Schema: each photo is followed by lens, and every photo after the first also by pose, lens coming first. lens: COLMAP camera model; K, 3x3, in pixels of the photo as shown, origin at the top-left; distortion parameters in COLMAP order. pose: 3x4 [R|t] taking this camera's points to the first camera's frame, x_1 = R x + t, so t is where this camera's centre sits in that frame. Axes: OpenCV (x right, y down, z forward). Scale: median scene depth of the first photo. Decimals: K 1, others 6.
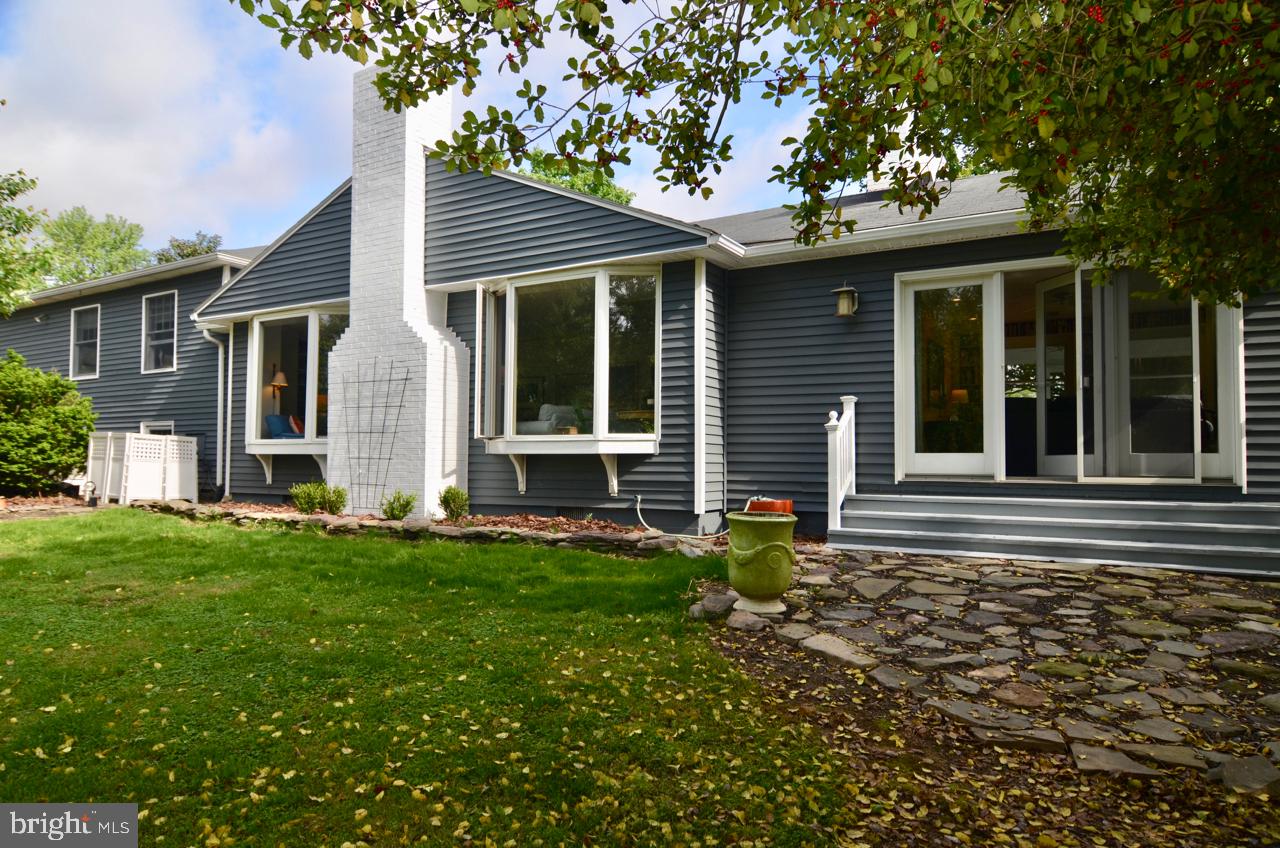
lens RADIAL K [[810.2, 0, 644.3], [0, 810.2, 427.7], [0, 0, 1]] dist [-0.005143, -0.008997]
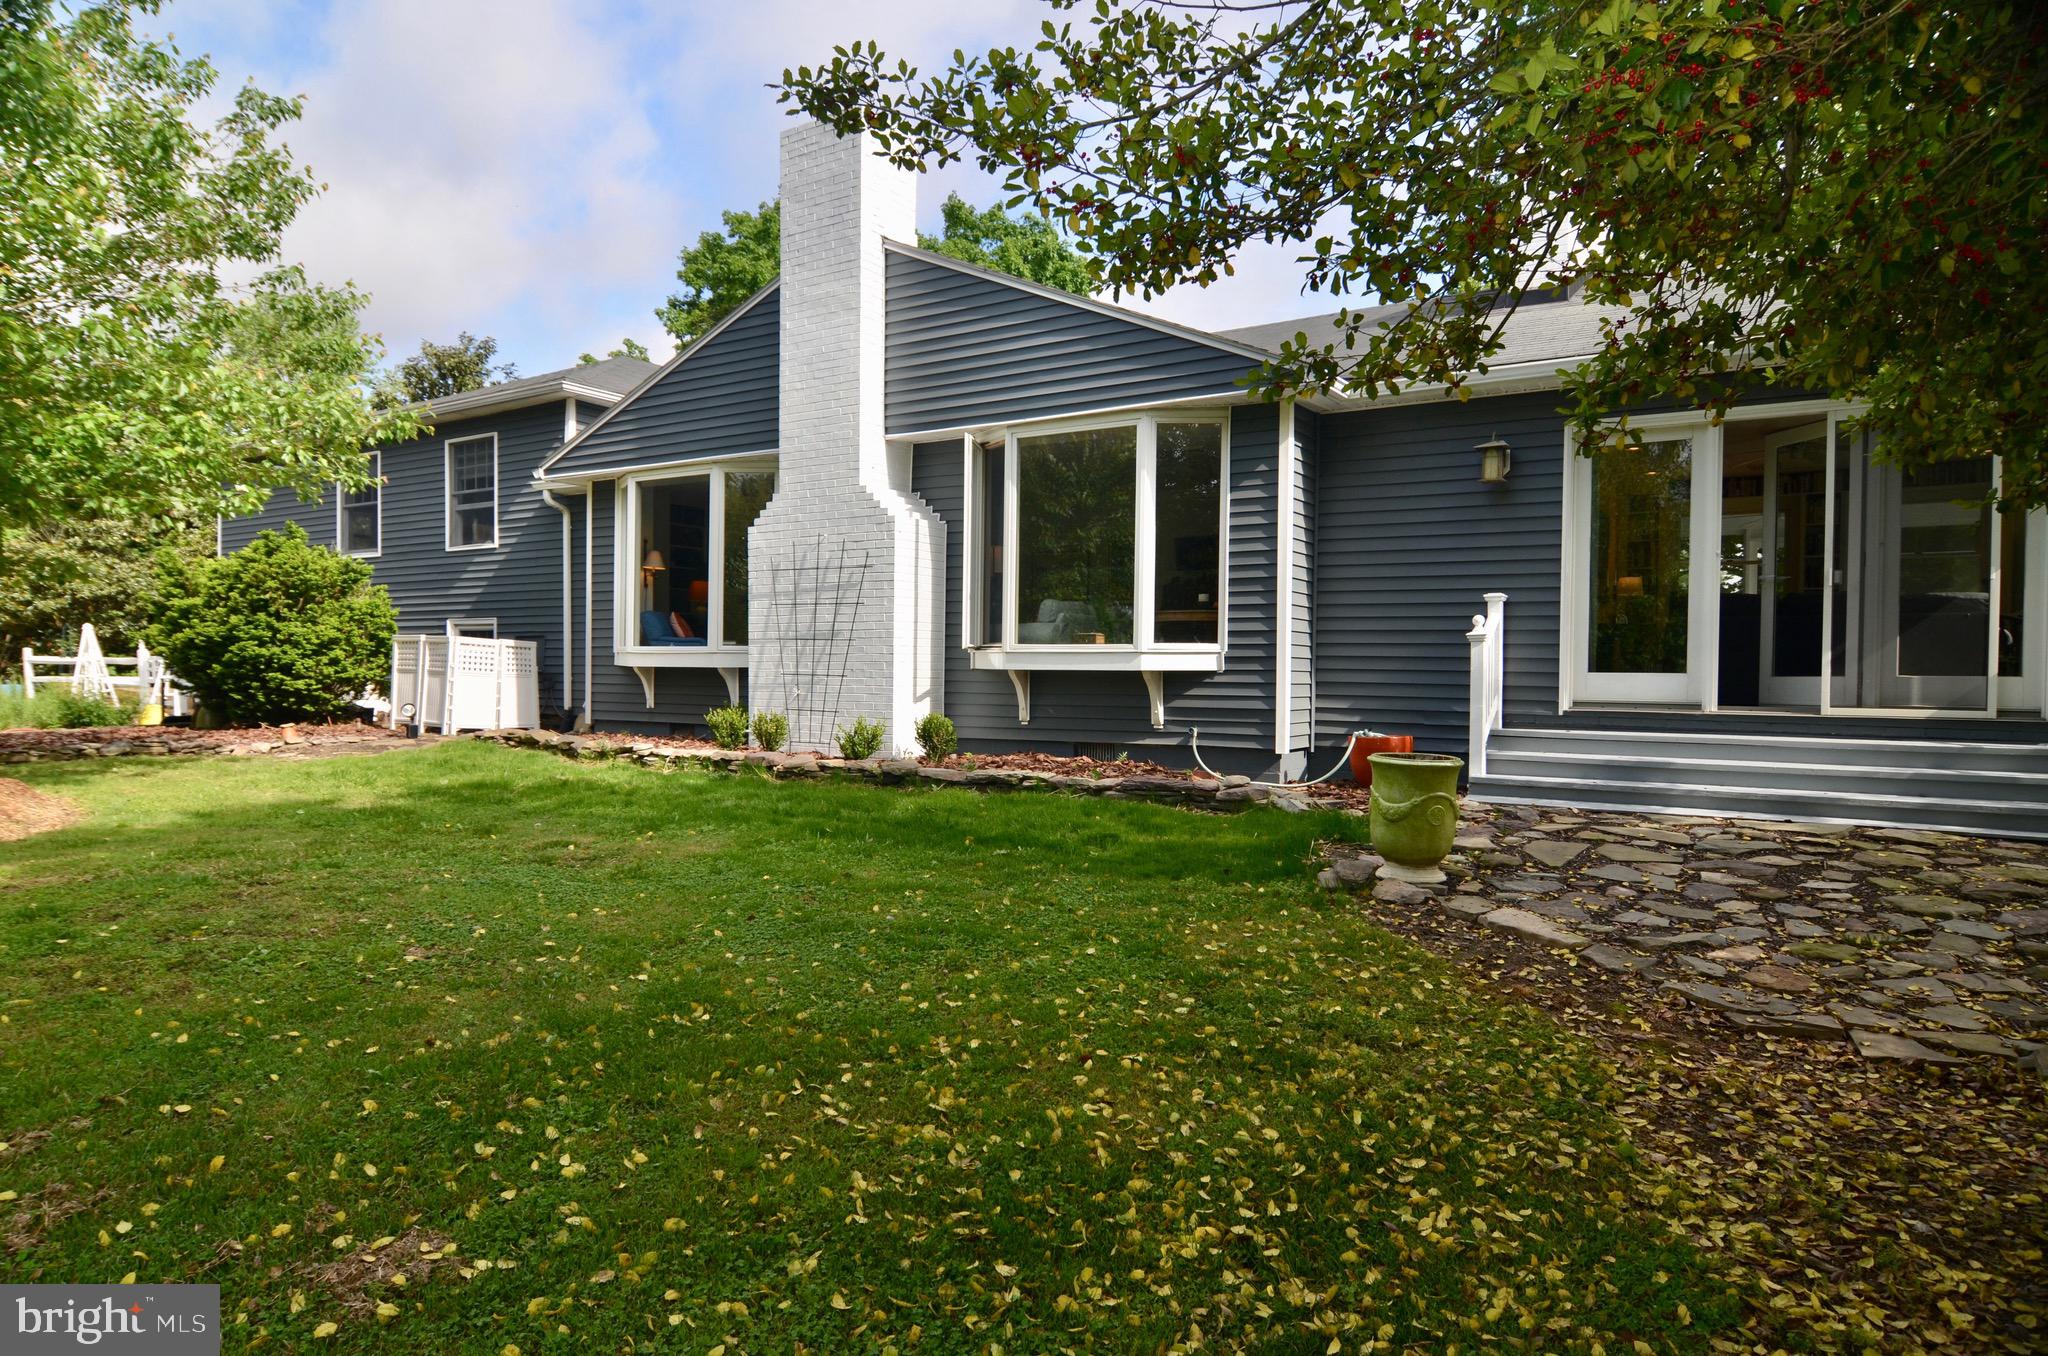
lens RADIAL K [[1245.1, 0, 1027.3], [0, 1245.1, 689.0], [0, 0, 1]] dist [-0.006175, -0.008988]
pose [[0.999022, 0.004029, -0.044036, -0.111001], [-0.001504, 0.998360, 0.057232, -0.015804], [0.044195, -0.057110, 0.997389, -0.125381]]
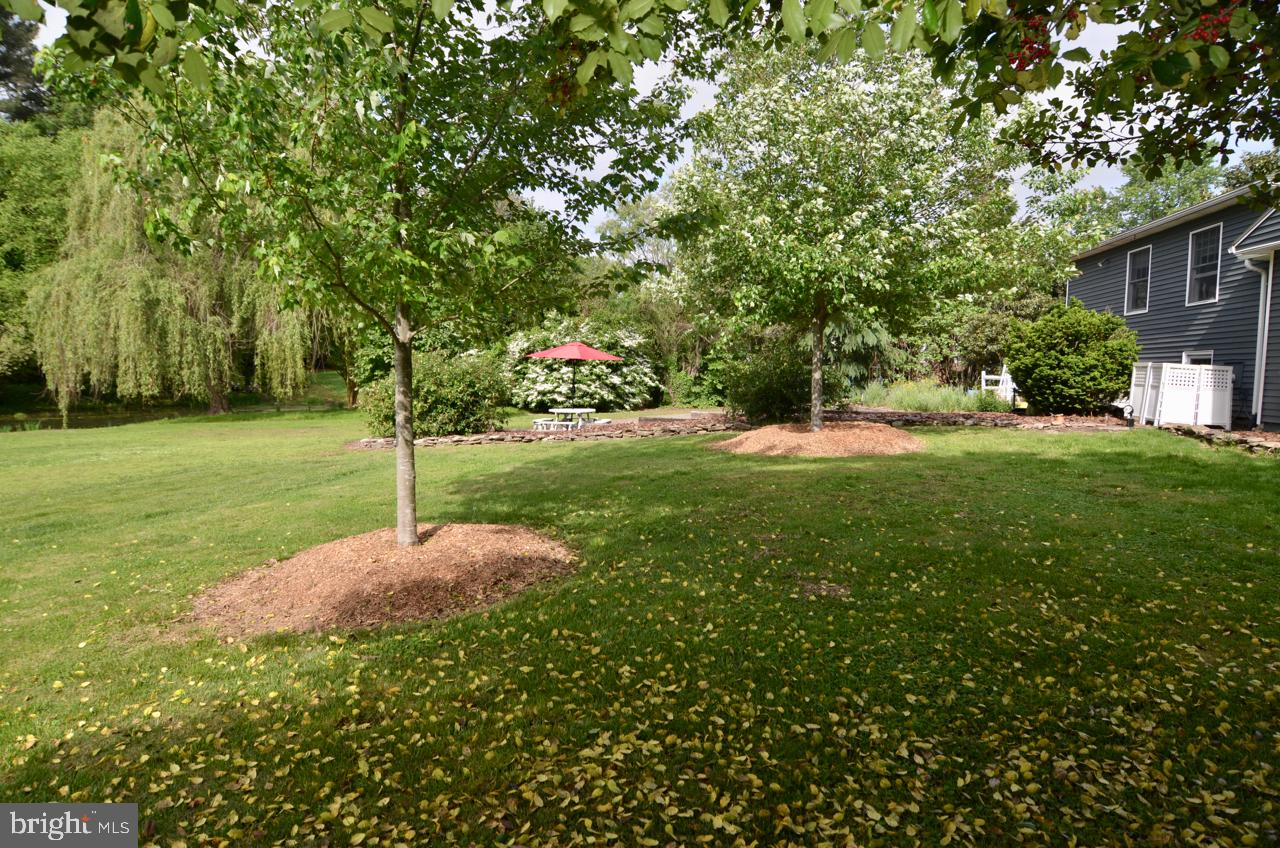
lens RADIAL K [[810.2, 0, 614.7], [0, 810.2, 442.9], [0, 0, 1]] dist [-0.005143, -0.008997]
pose [[0.361024, 0.083826, -0.928781, 0.193491], [0.023129, 0.994841, 0.098779, -0.016708], [0.932270, -0.057144, 0.357223, -0.169759]]
